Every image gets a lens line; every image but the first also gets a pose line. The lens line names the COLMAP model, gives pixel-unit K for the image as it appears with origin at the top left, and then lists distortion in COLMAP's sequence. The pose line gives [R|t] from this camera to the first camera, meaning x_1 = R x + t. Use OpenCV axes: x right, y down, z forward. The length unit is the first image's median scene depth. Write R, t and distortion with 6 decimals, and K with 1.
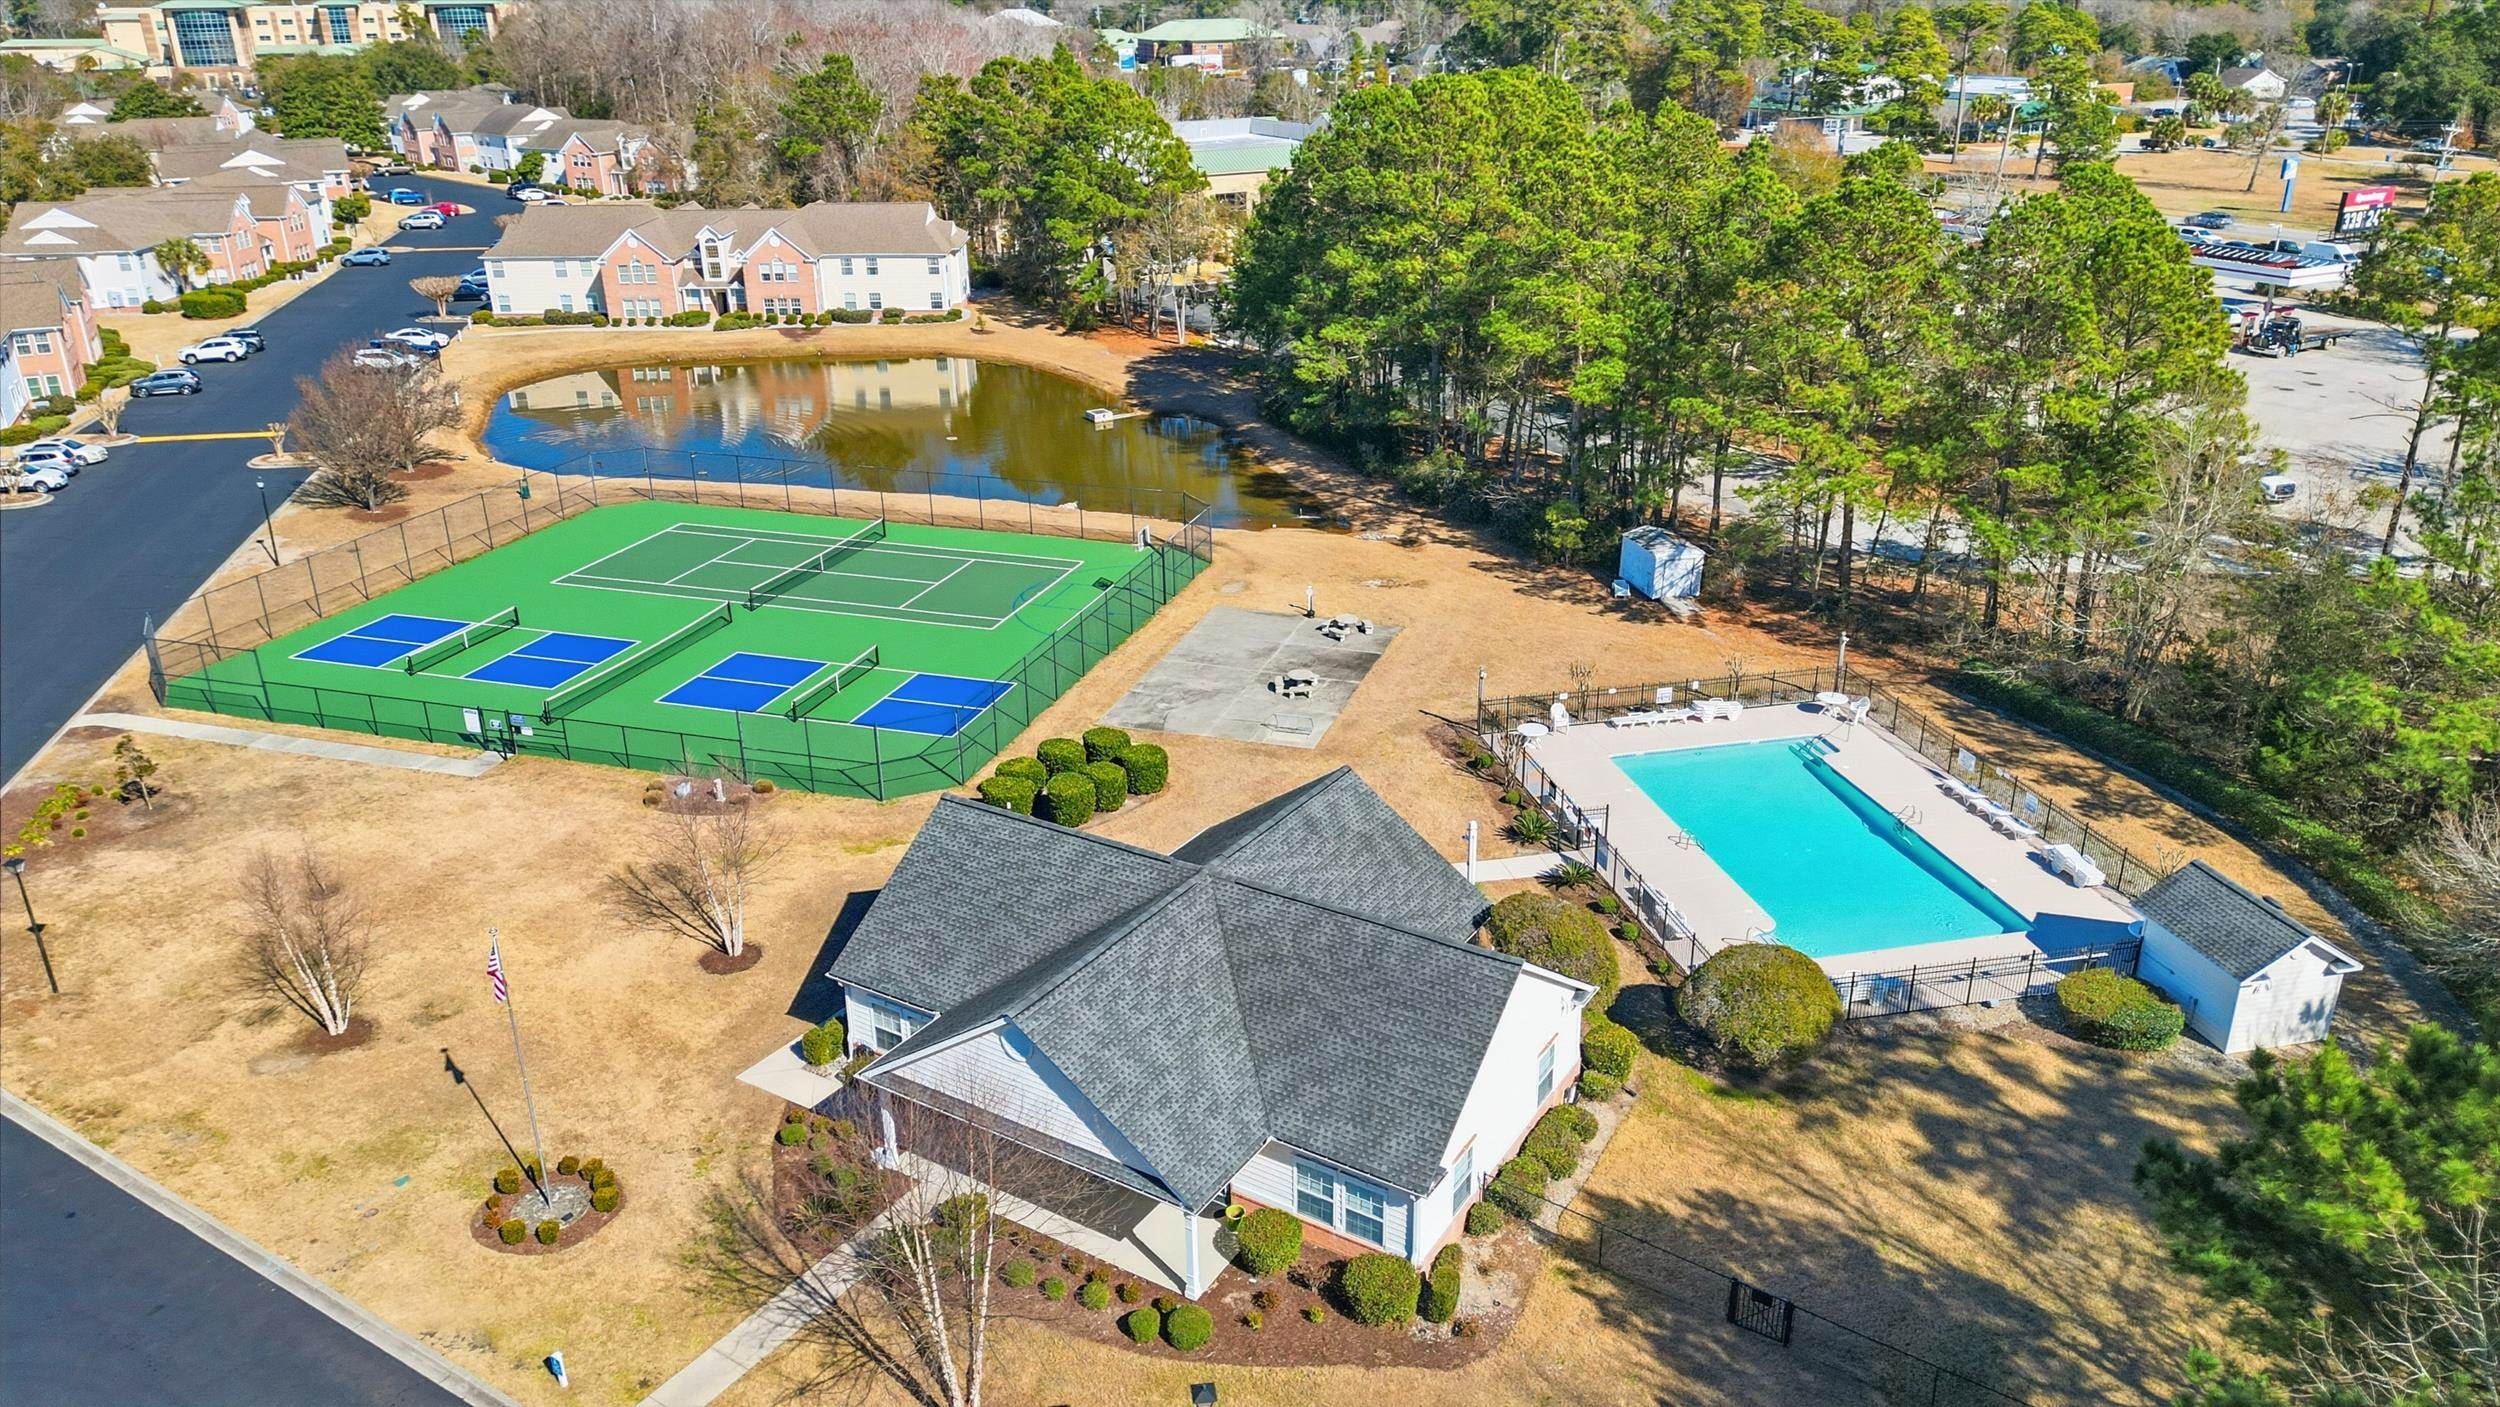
lens RADIAL K [[1799.0, 0, 1251.4], [0, 1799.0, 702.6], [0, 0, 1]] dist [0.054100, -0.036223]
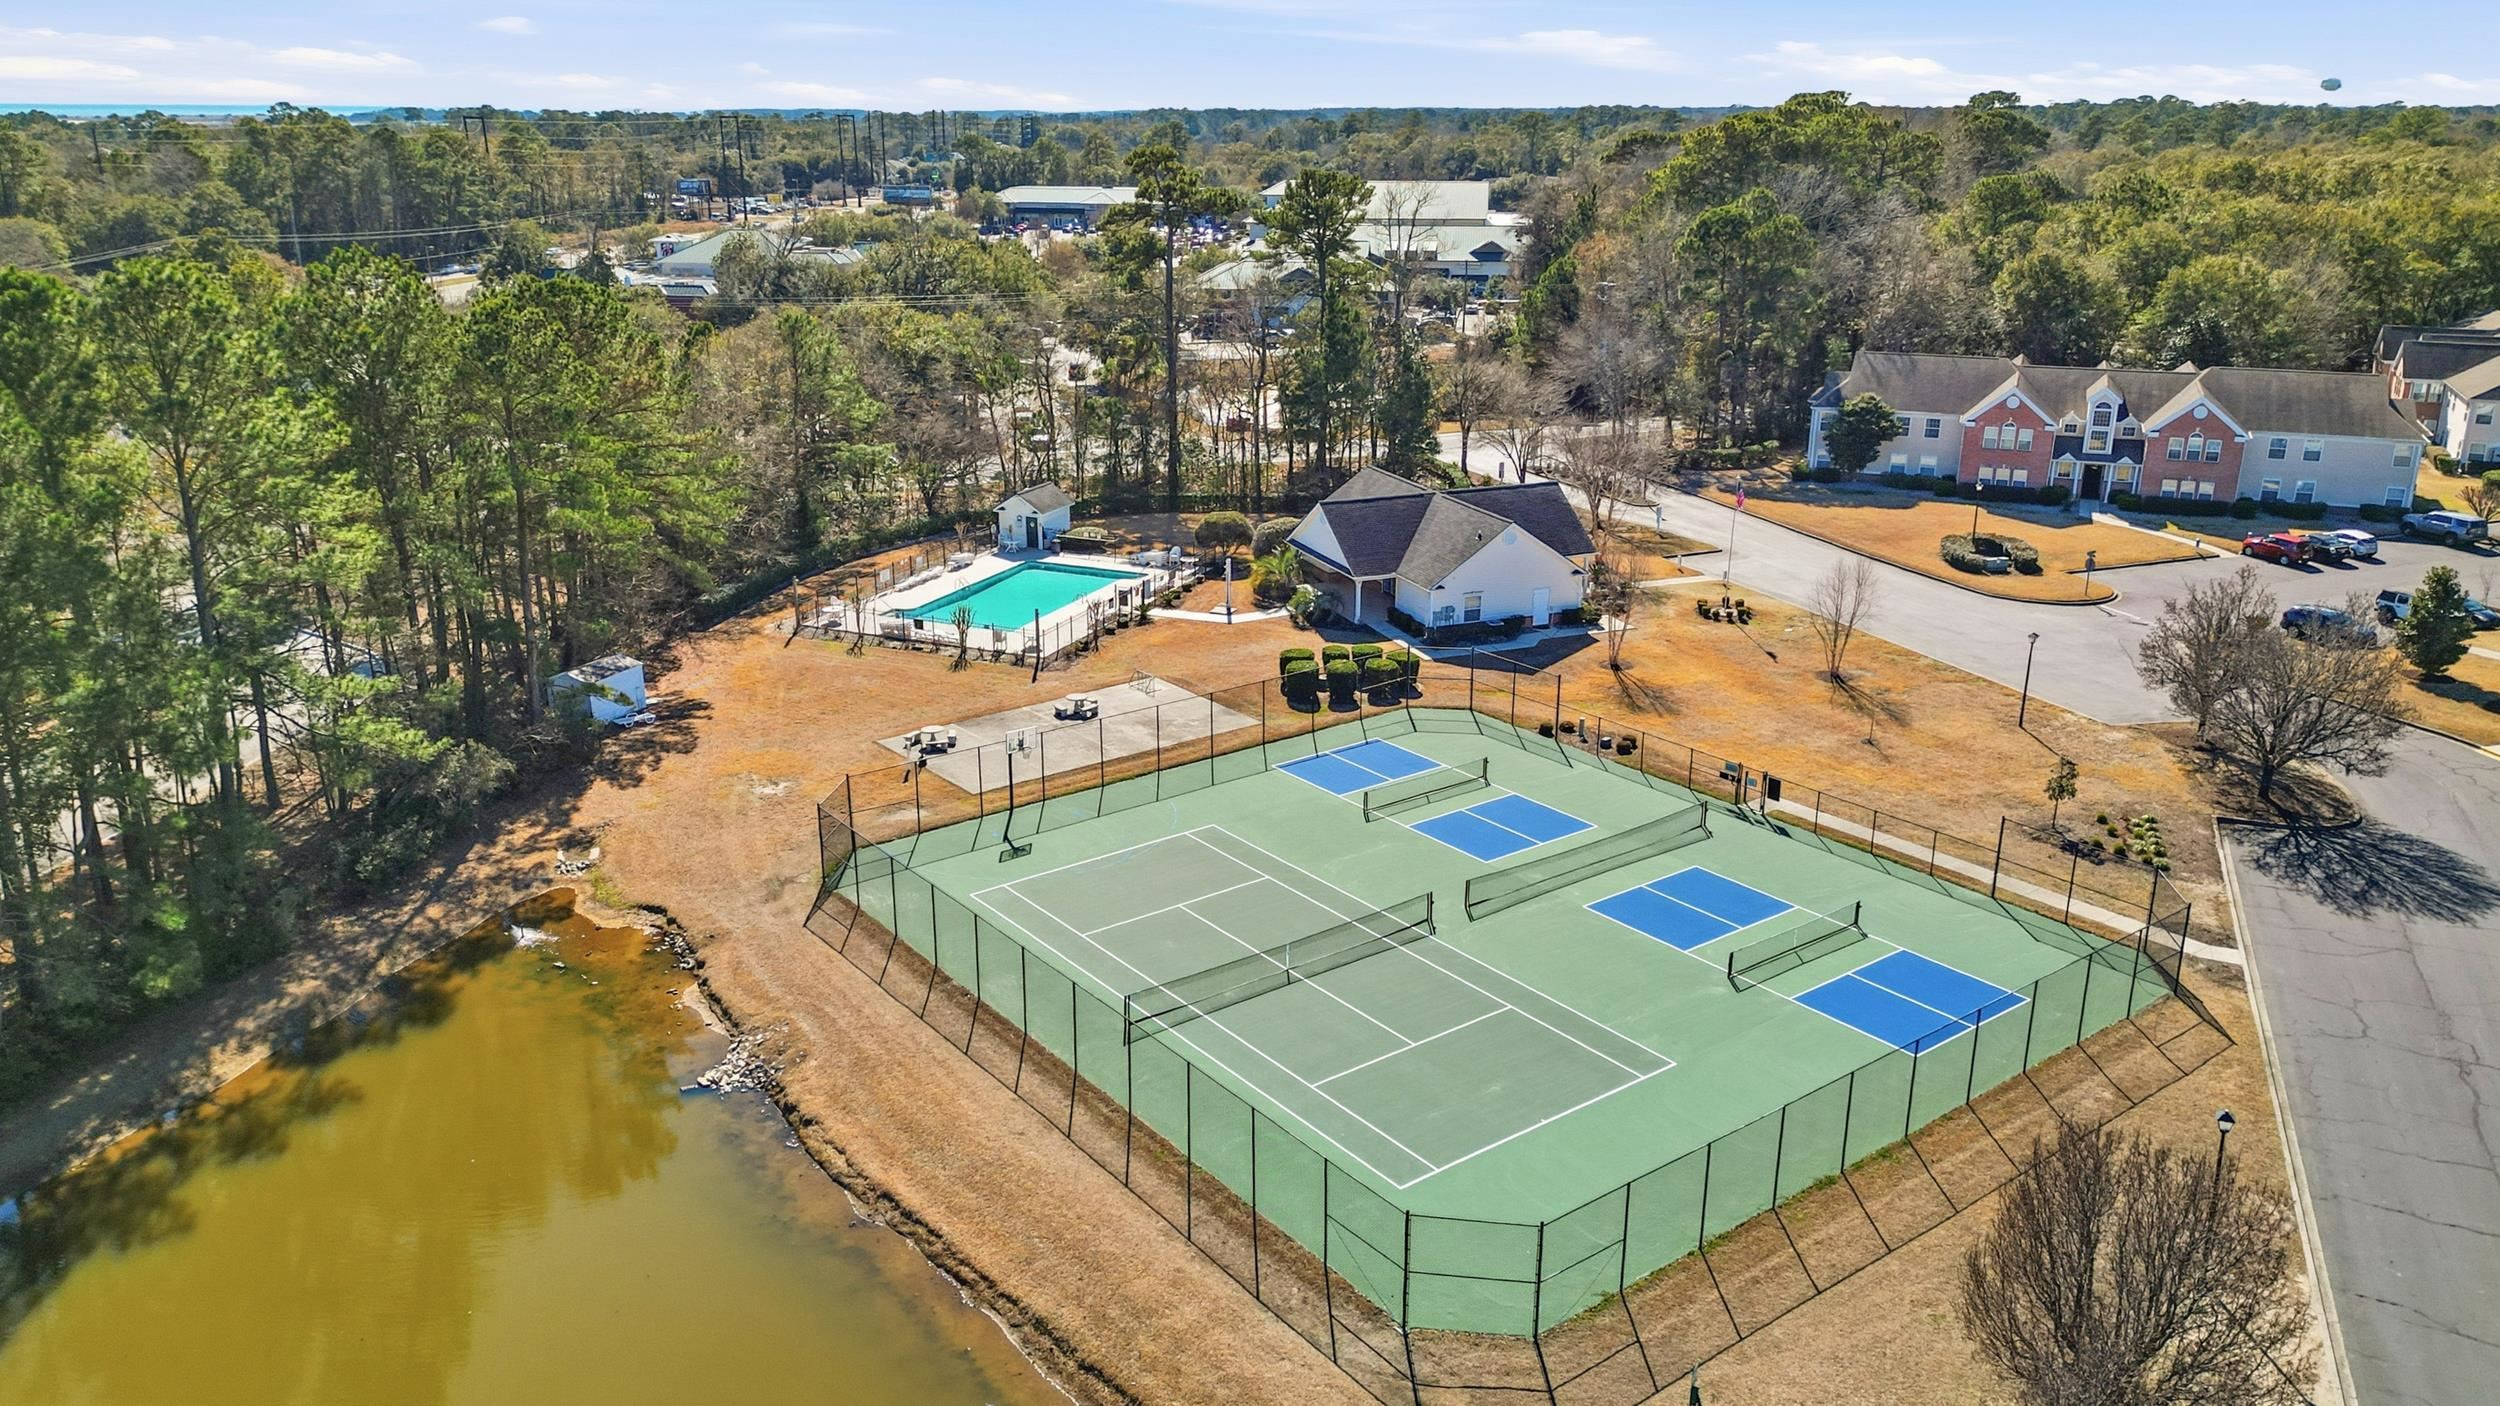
lens RADIAL K [[1799.0, 0, 1251.2], [0, 1799.0, 702.0], [0, 0, 1]] dist [0.054100, -0.036223]
pose [[-0.814369, -0.173158, 0.553913, -0.596685], [0.220955, 0.790058, 0.571829, -0.549649], [-0.536640, 0.588069, -0.605138, 1.398049]]
